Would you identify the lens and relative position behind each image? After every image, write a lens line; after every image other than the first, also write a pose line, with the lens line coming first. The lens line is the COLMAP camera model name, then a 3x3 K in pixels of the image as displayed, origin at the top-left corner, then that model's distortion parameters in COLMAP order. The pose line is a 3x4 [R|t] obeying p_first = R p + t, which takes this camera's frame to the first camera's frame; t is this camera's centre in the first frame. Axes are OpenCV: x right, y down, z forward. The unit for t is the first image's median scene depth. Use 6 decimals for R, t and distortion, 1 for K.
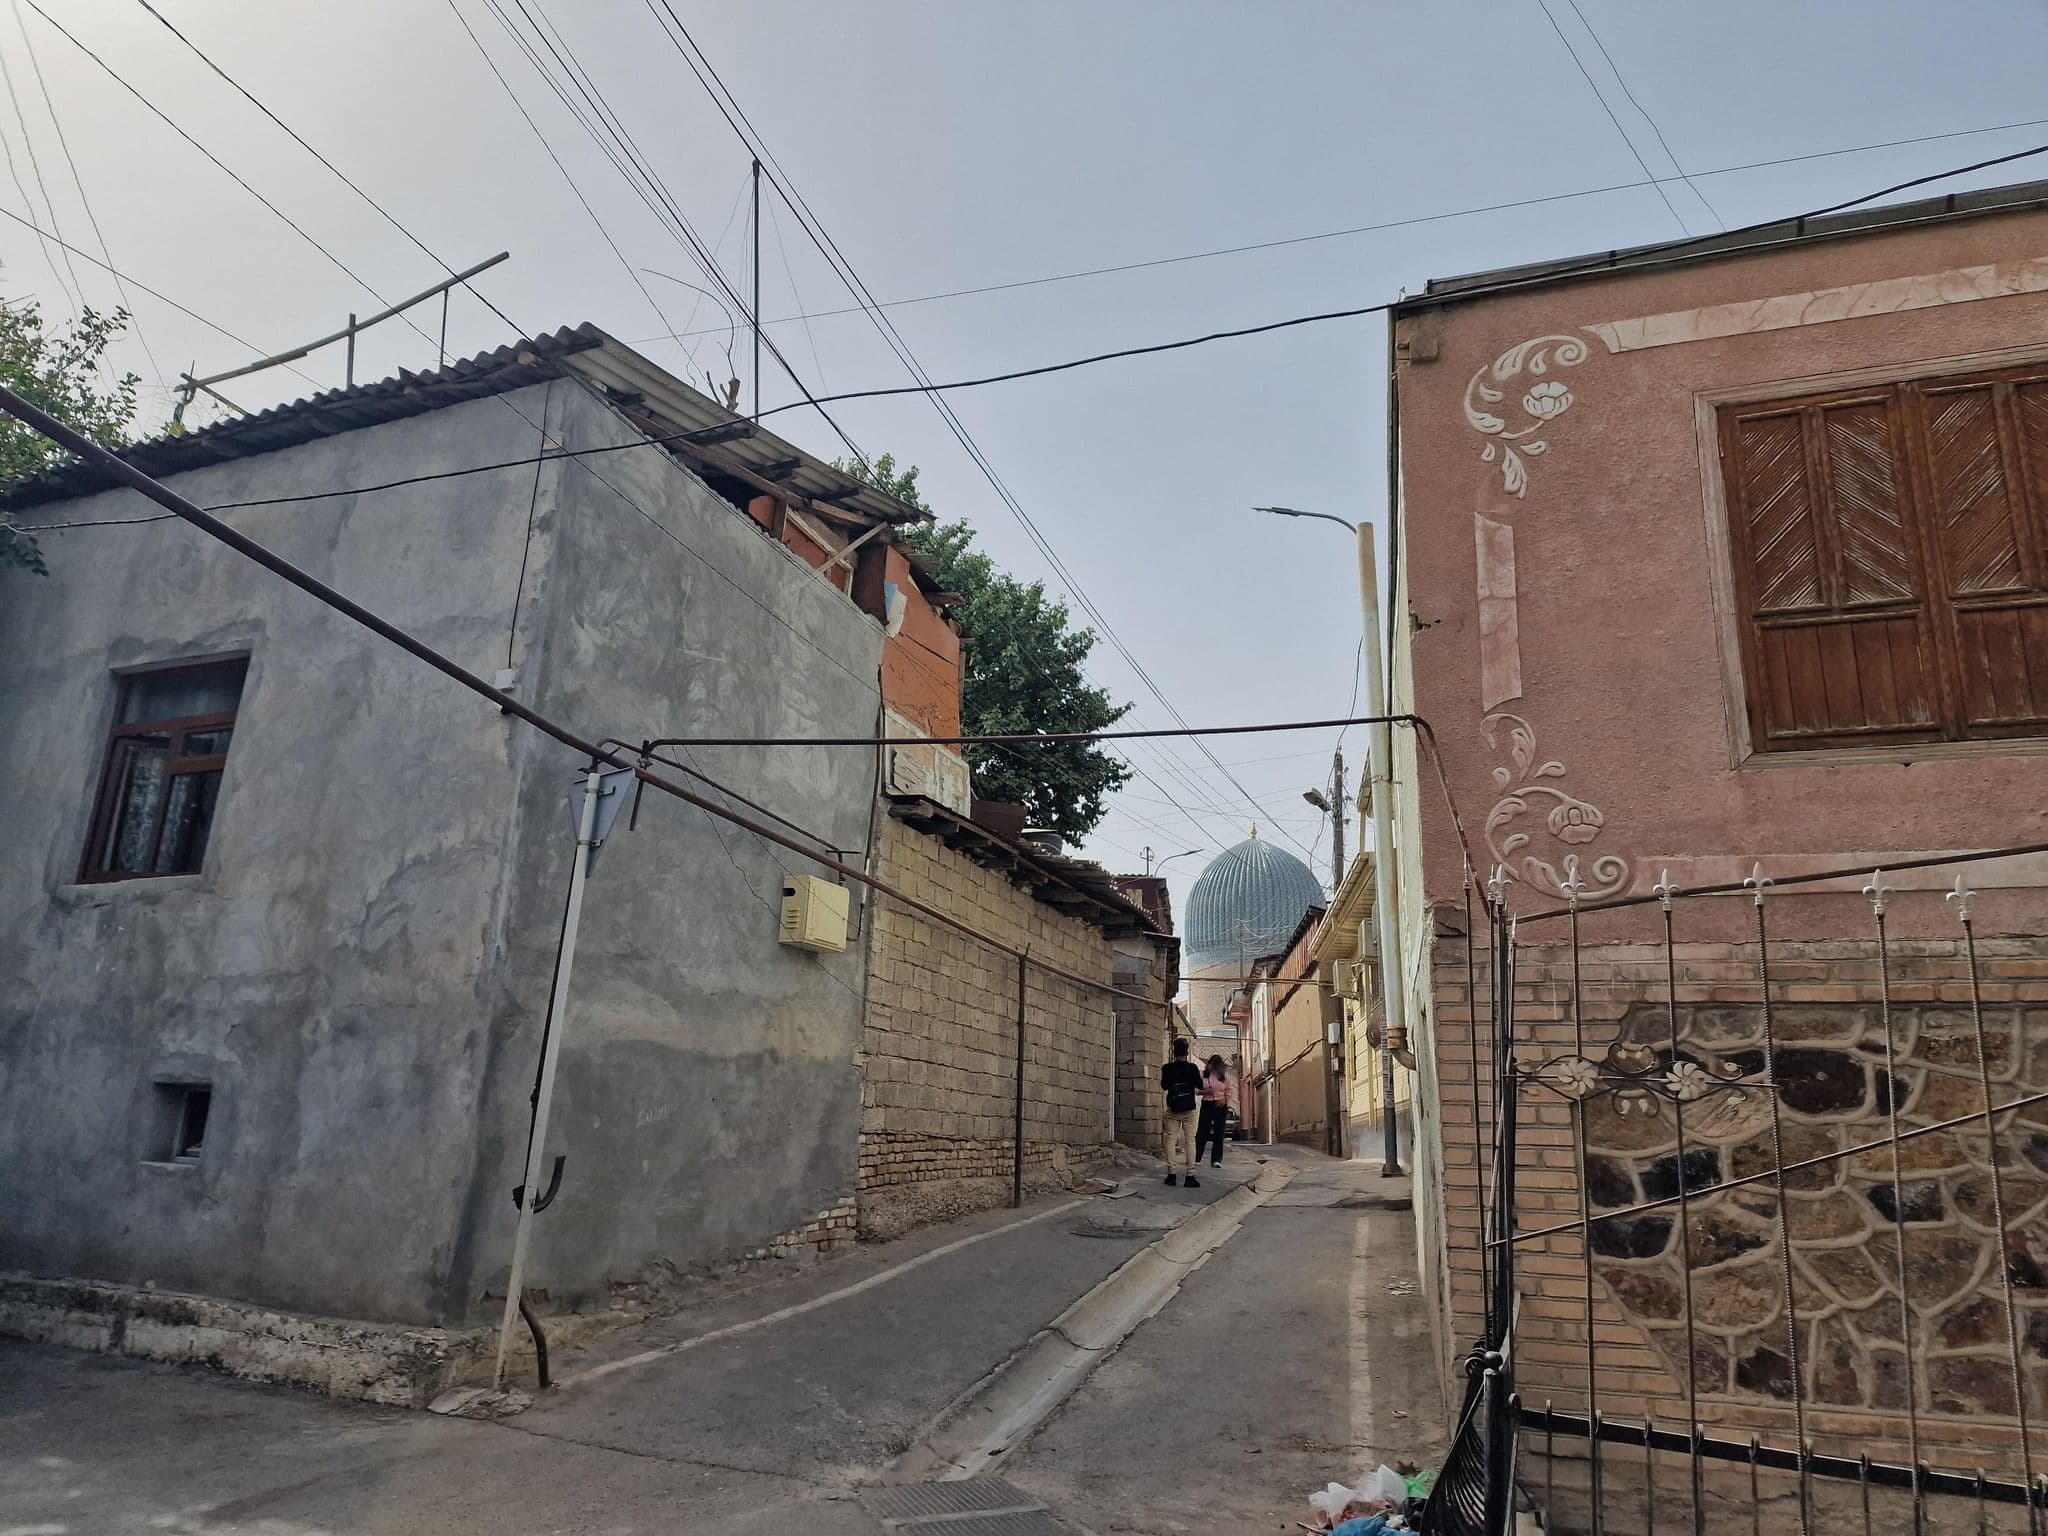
lens RADIAL K [[1539.2, 0, 1025.7], [0, 1539.2, 726.7], [0, 0, 1]] dist [0.114841, -0.188251]
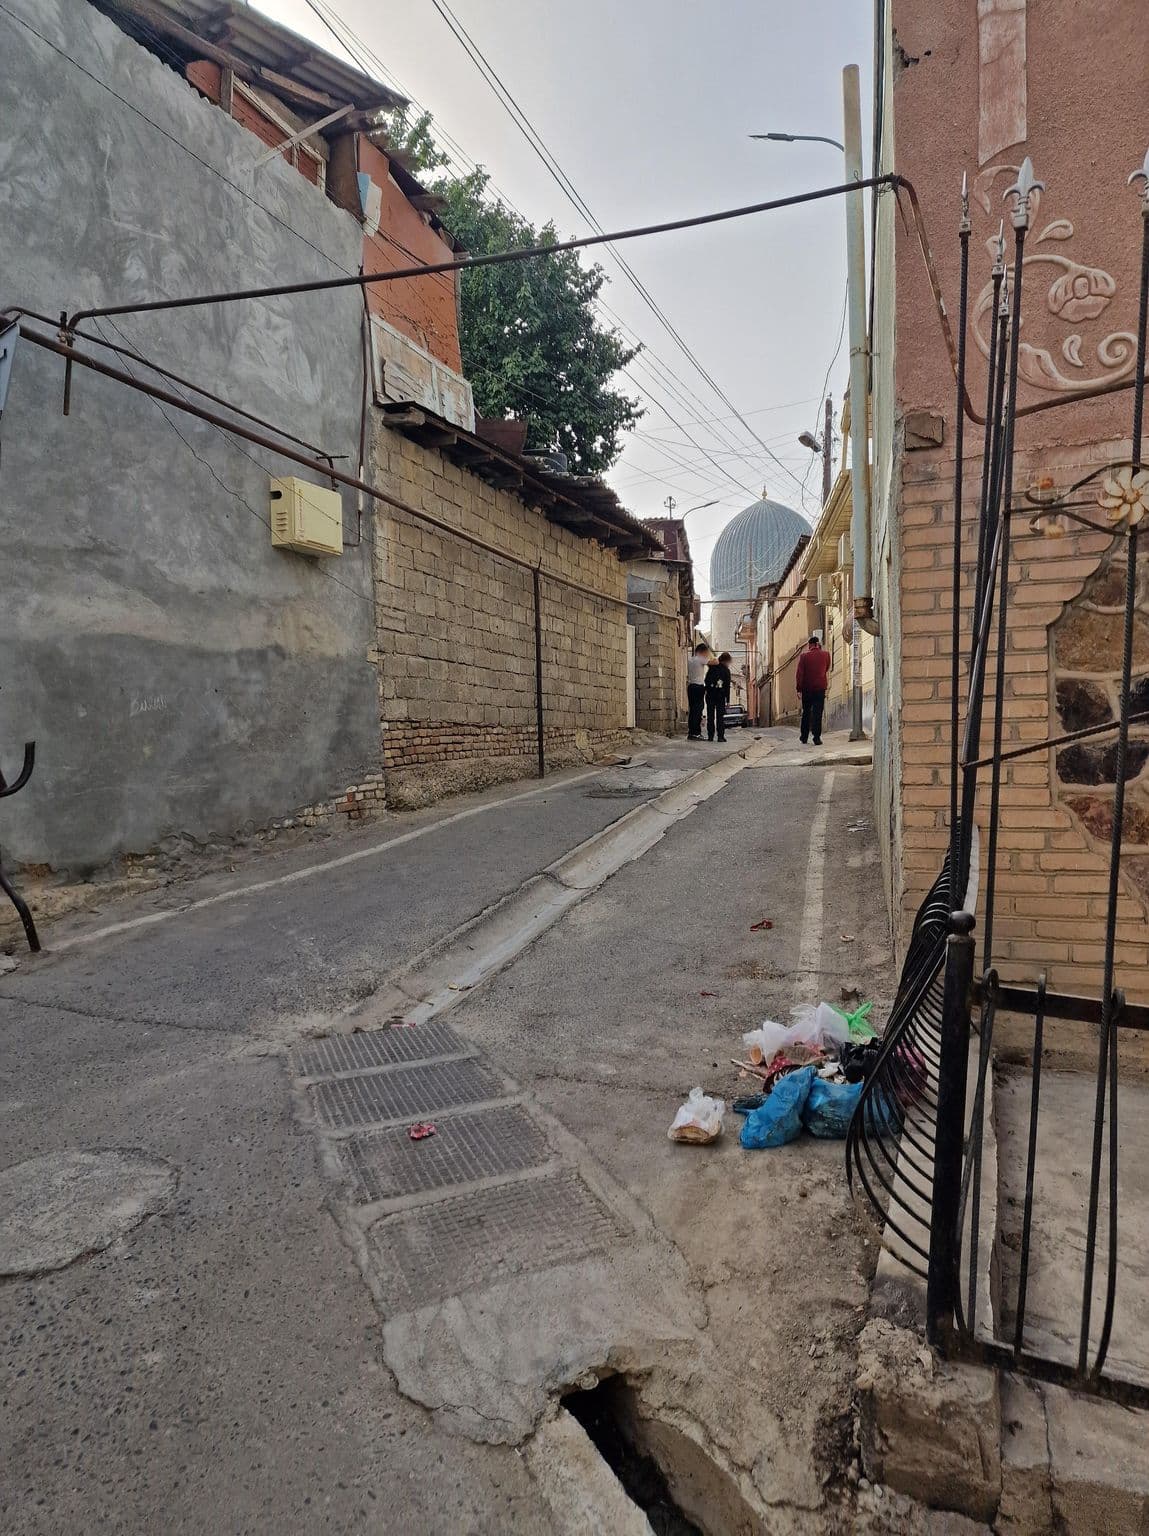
lens RADIAL K [[1136.6, 0, 575.2], [0, 1136.6, 811.3], [0, 0, 1]] dist [0.133519, -0.147013]
pose [[0.998618, -0.045808, -0.025772, 0.058646], [0.051626, 0.946879, 0.317419, 0.076211], [0.009863, -0.318311, 0.947935, 0.216101]]
